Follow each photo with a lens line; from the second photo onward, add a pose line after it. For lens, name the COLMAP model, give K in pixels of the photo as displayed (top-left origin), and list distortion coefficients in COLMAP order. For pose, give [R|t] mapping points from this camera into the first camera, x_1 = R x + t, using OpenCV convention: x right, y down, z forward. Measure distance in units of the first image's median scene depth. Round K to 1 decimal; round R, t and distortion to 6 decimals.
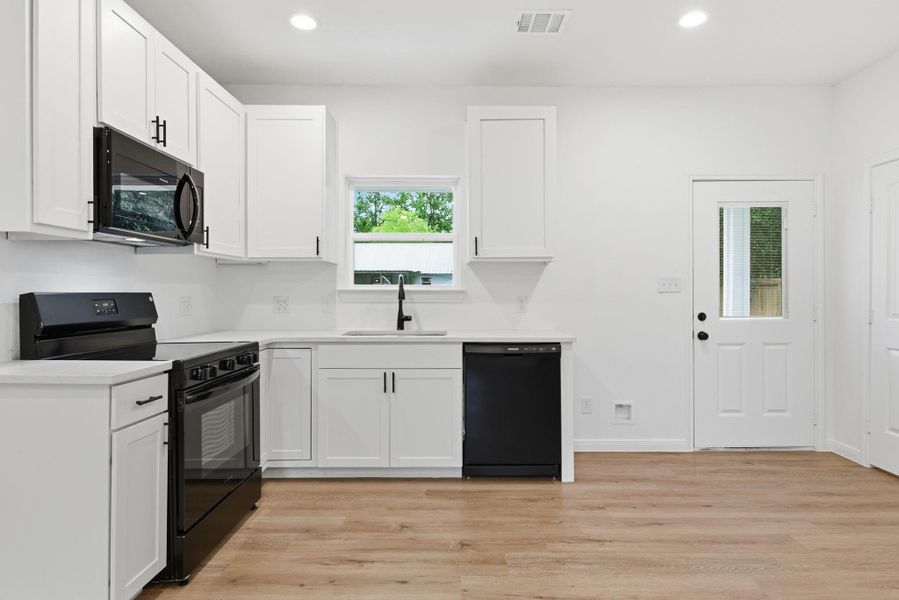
lens RADIAL K [[491.8, 0, 449.4], [0, 491.8, 298.7], [0, 0, 1]] dist [0.004023, 0.000140]
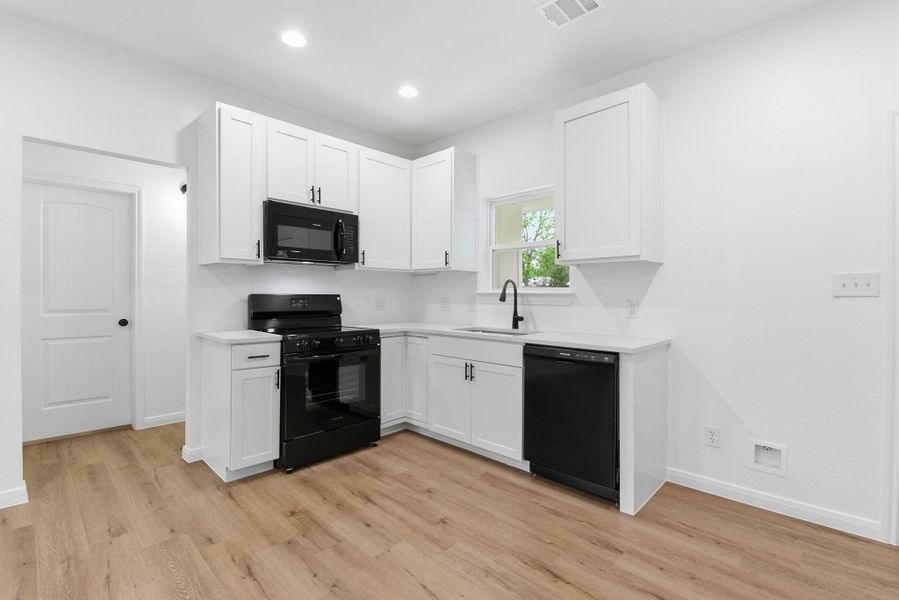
lens RADIAL K [[412.5, 0, 451.9], [0, 412.5, 299.6], [0, 0, 1]] dist [-0.009098, -0.002875]
pose [[0.717151, 0.011195, -0.696828, 0.571900], [-0.013555, 0.999906, 0.002114, -0.003485], [0.696786, 0.007929, 0.717236, 0.285420]]
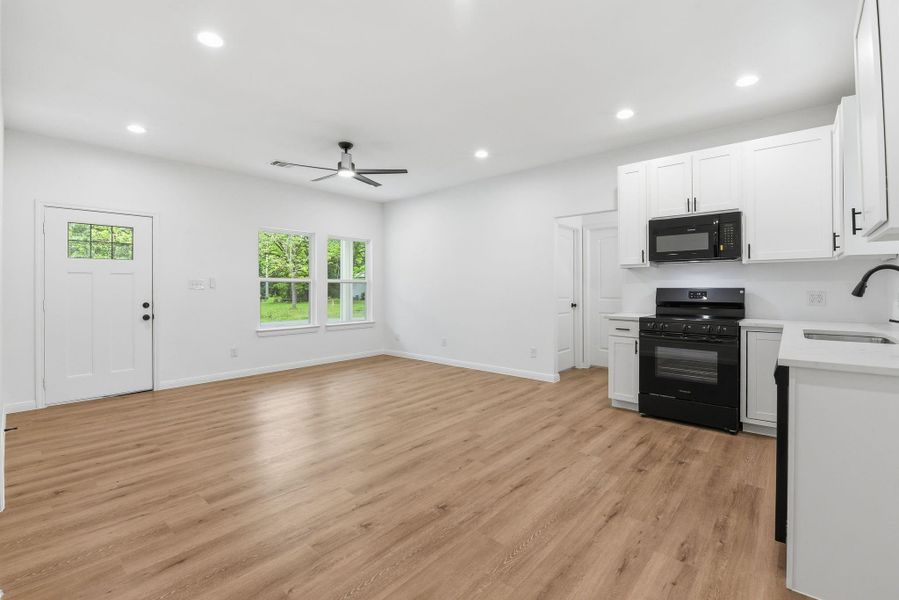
lens RADIAL K [[385.4, 0, 452.2], [0, 385.4, 290.9], [0, 0, 1]] dist [-0.001711, -0.000246]
pose [[-0.665340, 0.004492, -0.746527, 0.986722], [-0.009516, 0.999850, 0.014497, -0.011652], [0.746480, 0.016750, -0.665197, 1.095836]]
